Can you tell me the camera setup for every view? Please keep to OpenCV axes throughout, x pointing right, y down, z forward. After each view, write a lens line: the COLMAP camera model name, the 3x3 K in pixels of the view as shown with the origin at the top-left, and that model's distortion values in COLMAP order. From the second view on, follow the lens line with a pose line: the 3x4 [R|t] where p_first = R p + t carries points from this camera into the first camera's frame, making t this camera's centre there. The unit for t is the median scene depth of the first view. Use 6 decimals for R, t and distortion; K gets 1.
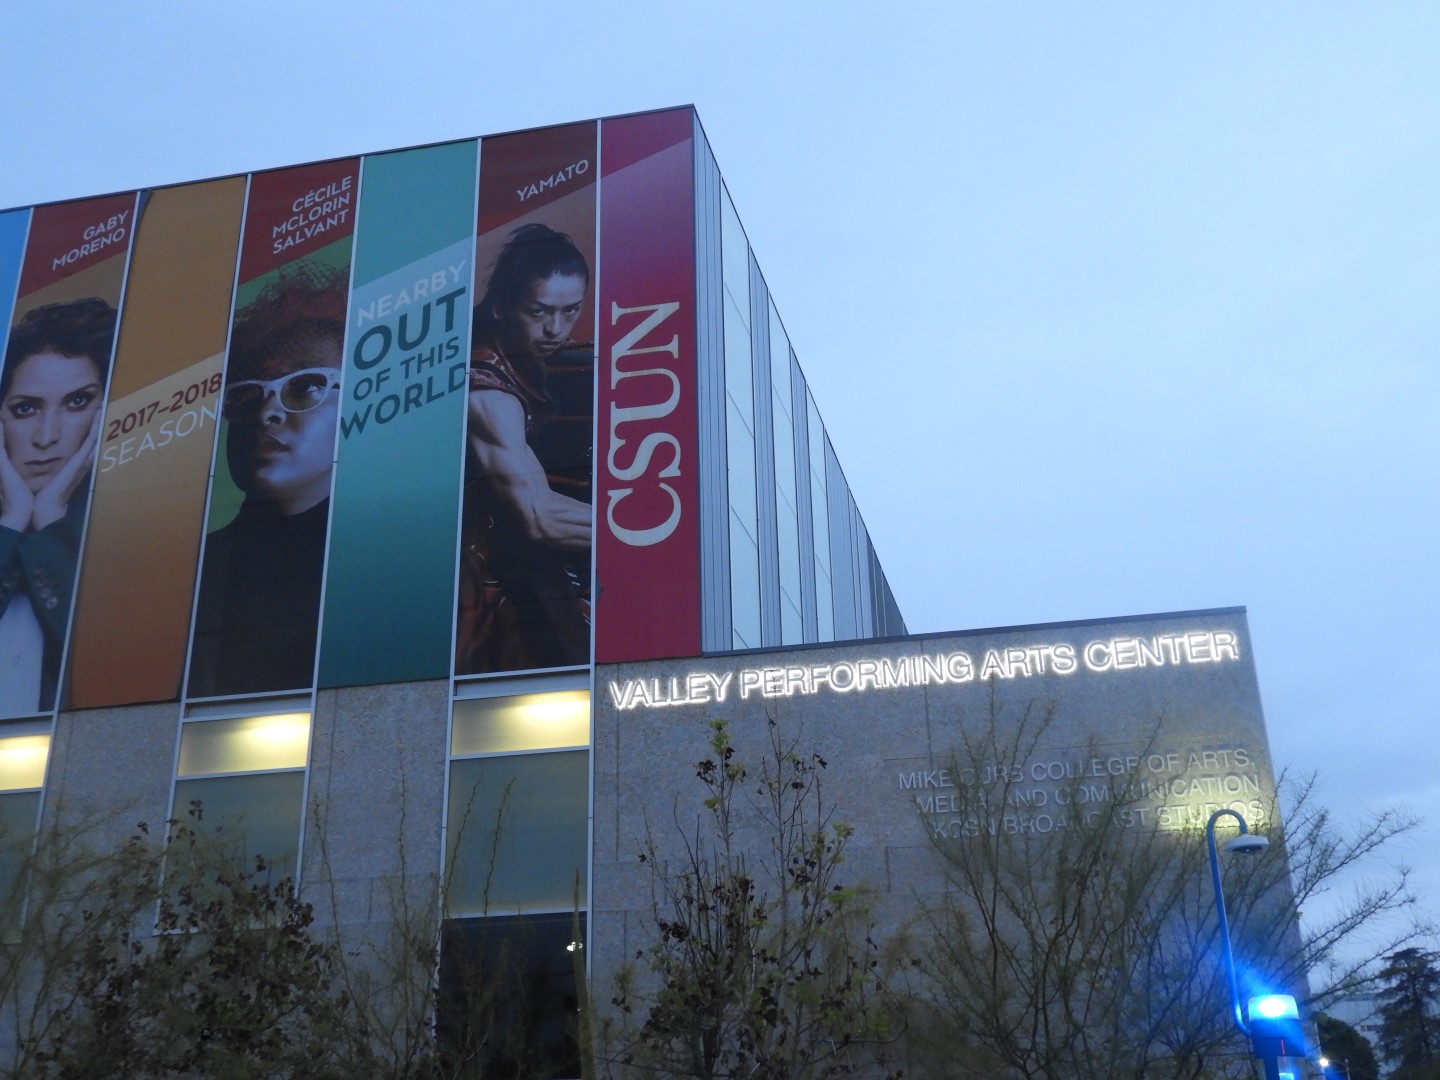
lens RADIAL K [[1490.3, 0, 725.5], [0, 1490.3, 542.0], [0, 0, 1]] dist [0.004547, 0.000000]
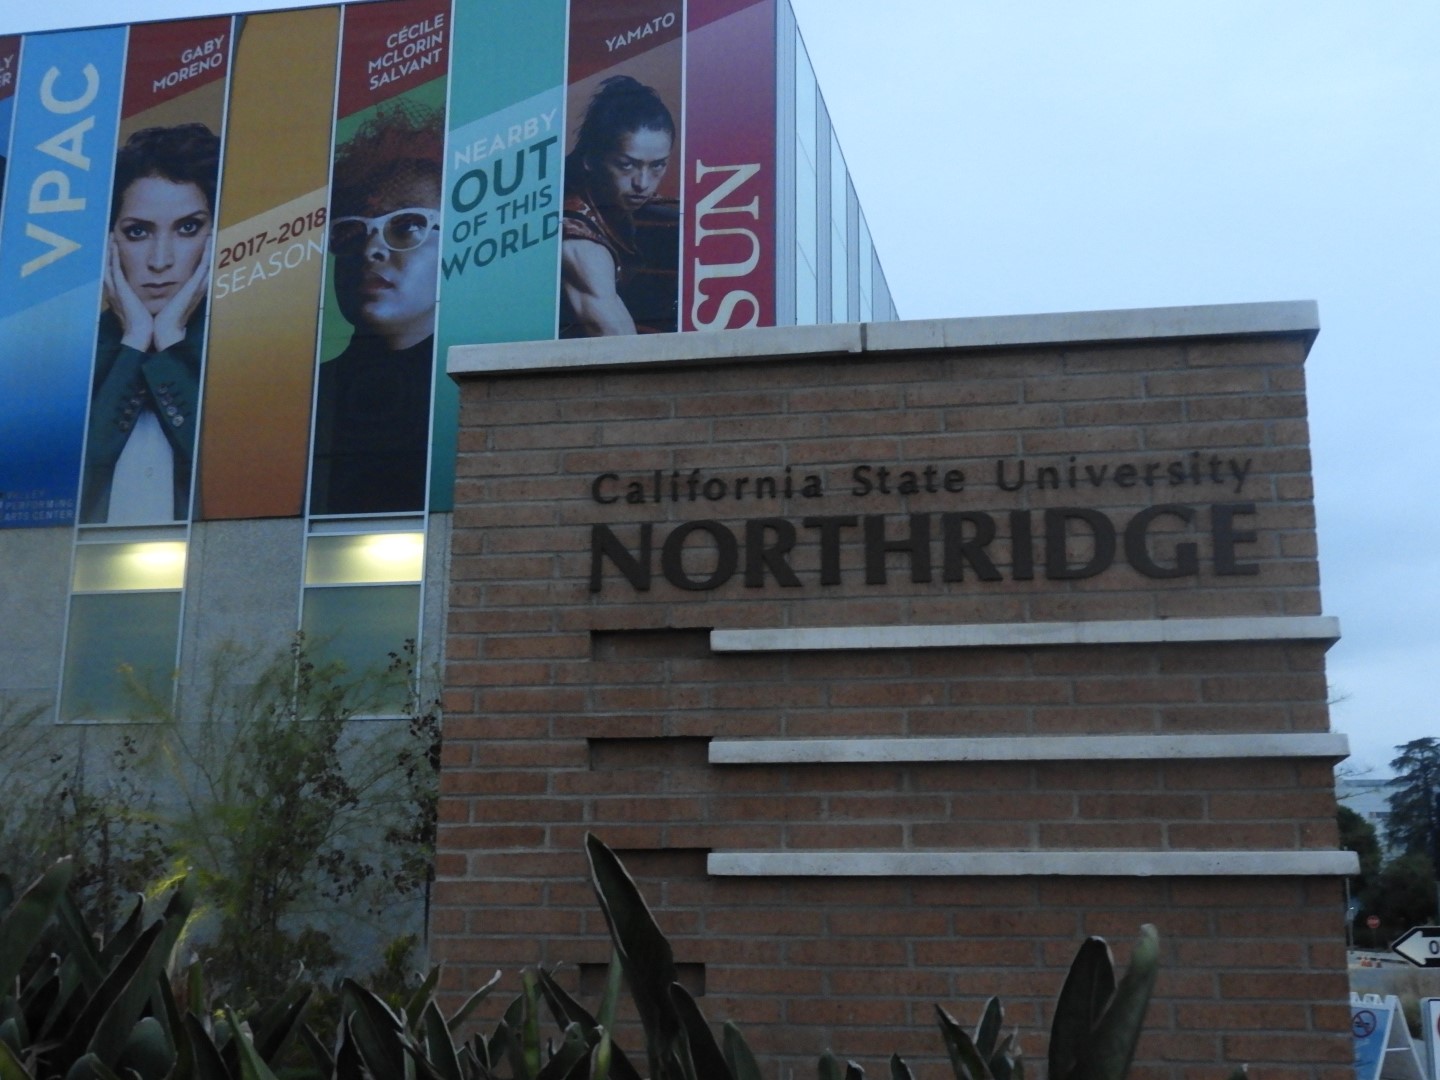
lens RADIAL K [[1674.1, 0, 723.5], [0, 1674.1, 539.9], [0, 0, 1]] dist [-0.001152, 0.000000]
pose [[0.999321, 0.034975, 0.011598, -0.059404], [-0.036414, 0.985502, 0.165709, -0.089050], [-0.005634, -0.166019, 0.986106, -0.226869]]
